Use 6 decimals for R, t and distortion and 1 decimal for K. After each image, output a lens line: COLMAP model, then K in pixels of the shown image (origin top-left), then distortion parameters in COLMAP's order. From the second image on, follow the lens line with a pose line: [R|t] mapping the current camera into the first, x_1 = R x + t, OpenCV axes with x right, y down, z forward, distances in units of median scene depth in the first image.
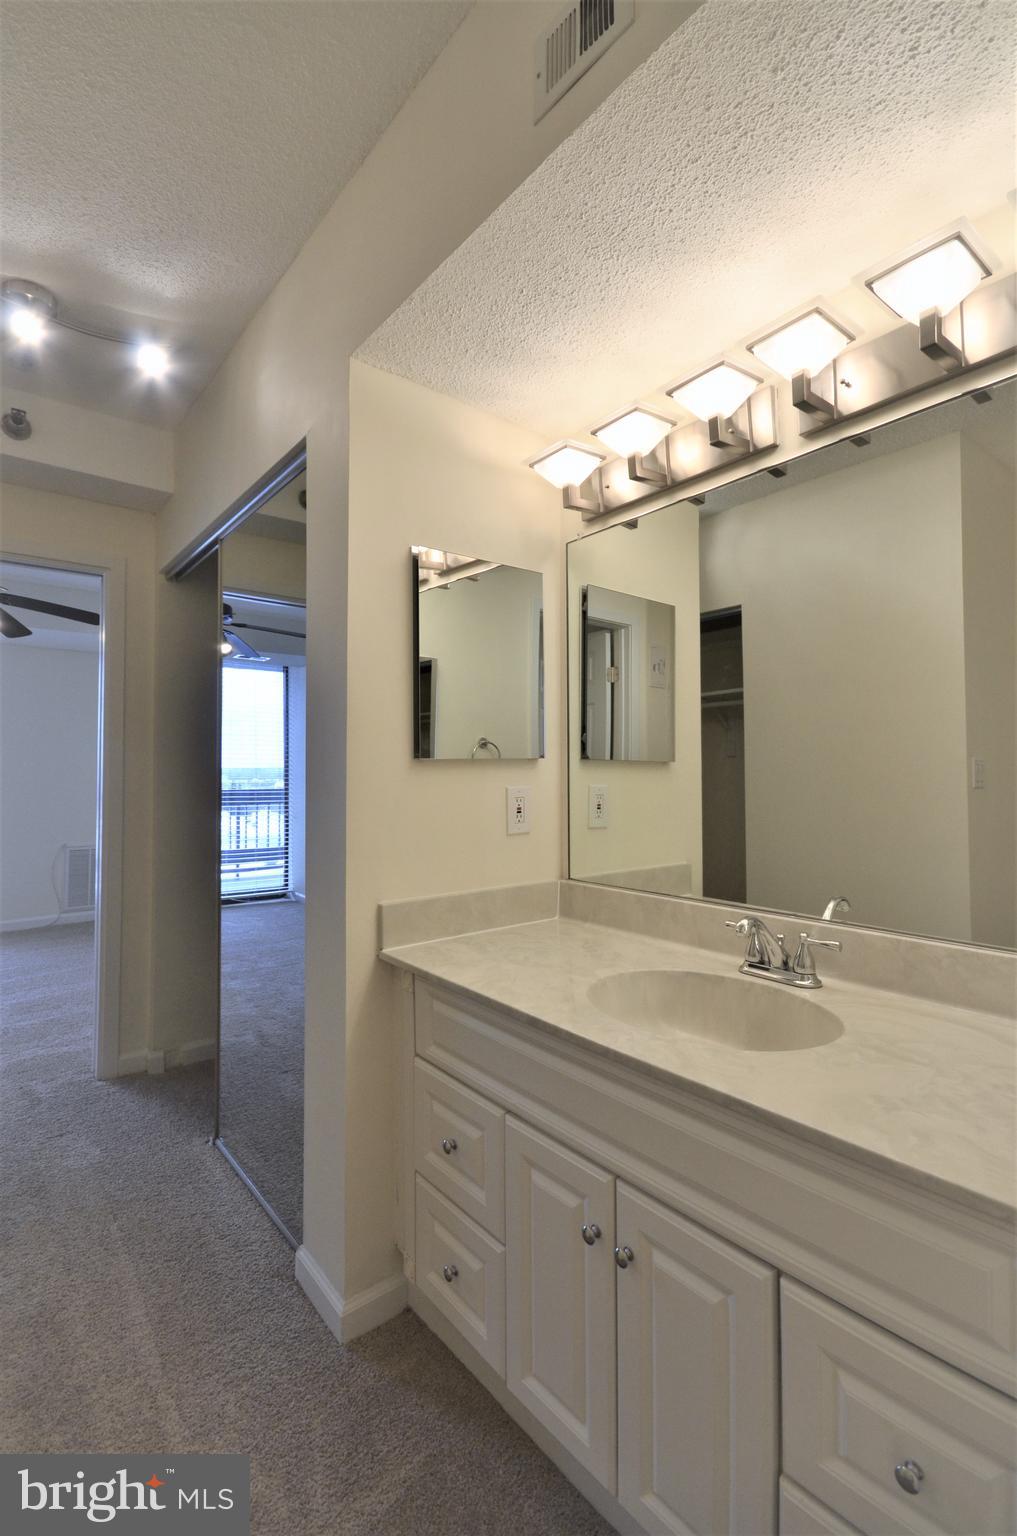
lens RADIAL K [[688.9, 0, 511.6], [0, 688.9, 751.0], [0, 0, 1]] dist [0.011788, -0.012529]
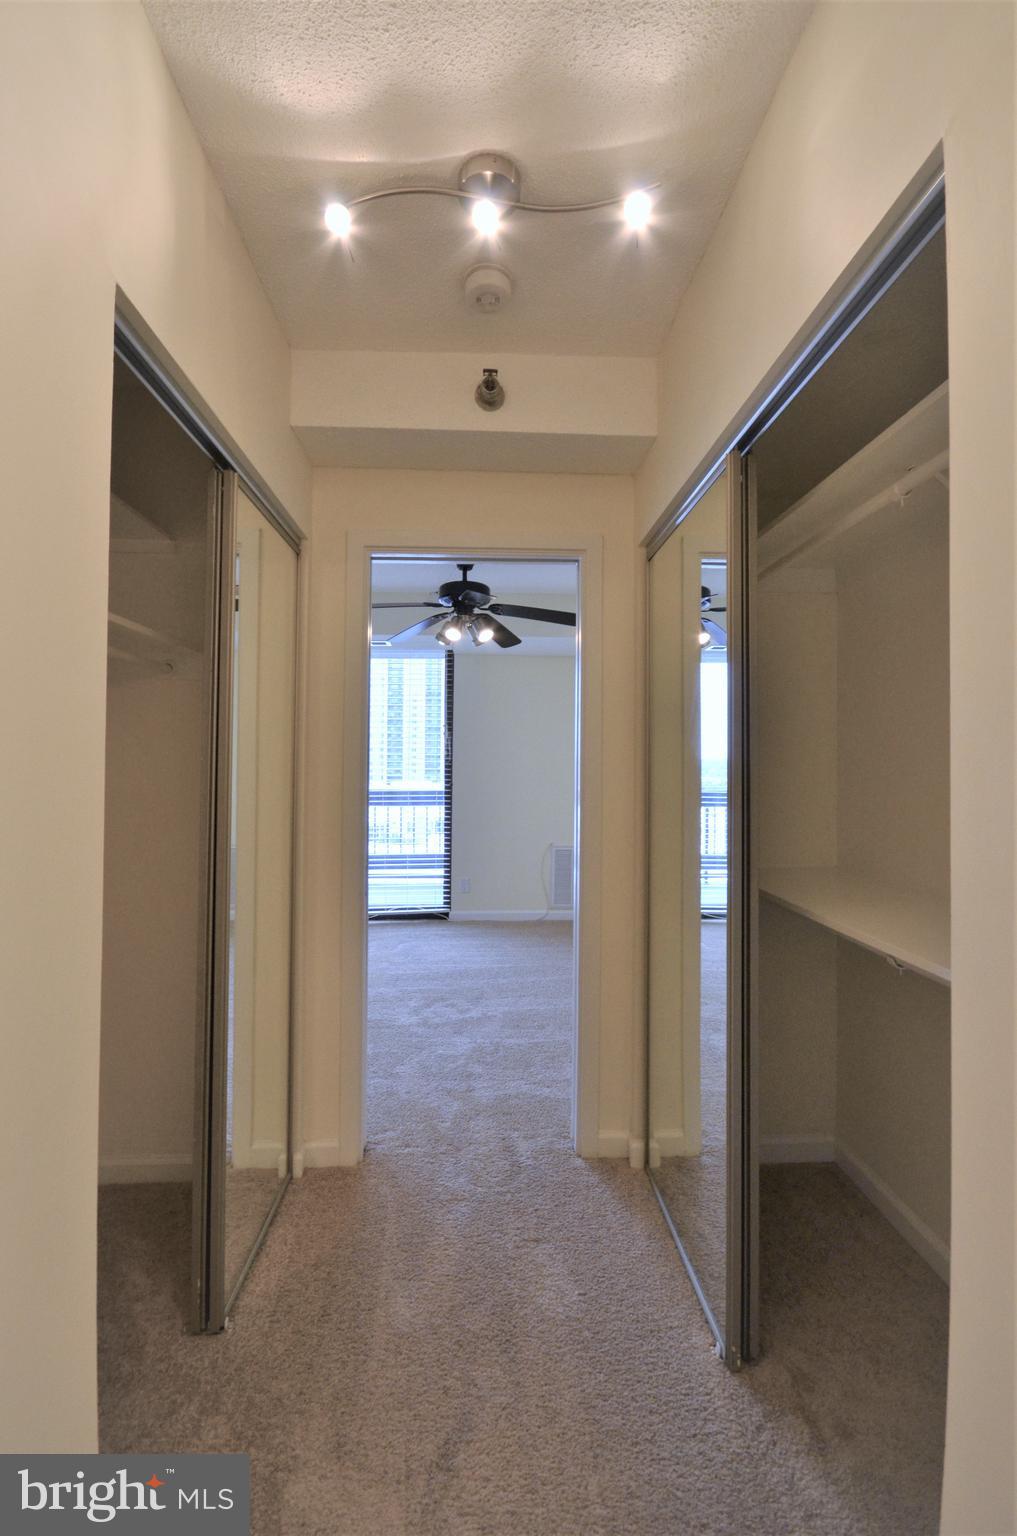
lens RADIAL K [[684.2, 0, 512.2], [0, 684.2, 754.5], [0, 0, 1]] dist [-0.001046, -0.000202]
pose [[0.802723, 0.002690, -0.596346, -0.219453], [0.007421, 0.999867, 0.014500, -0.040397], [0.596306, -0.016065, 0.802597, 0.384869]]
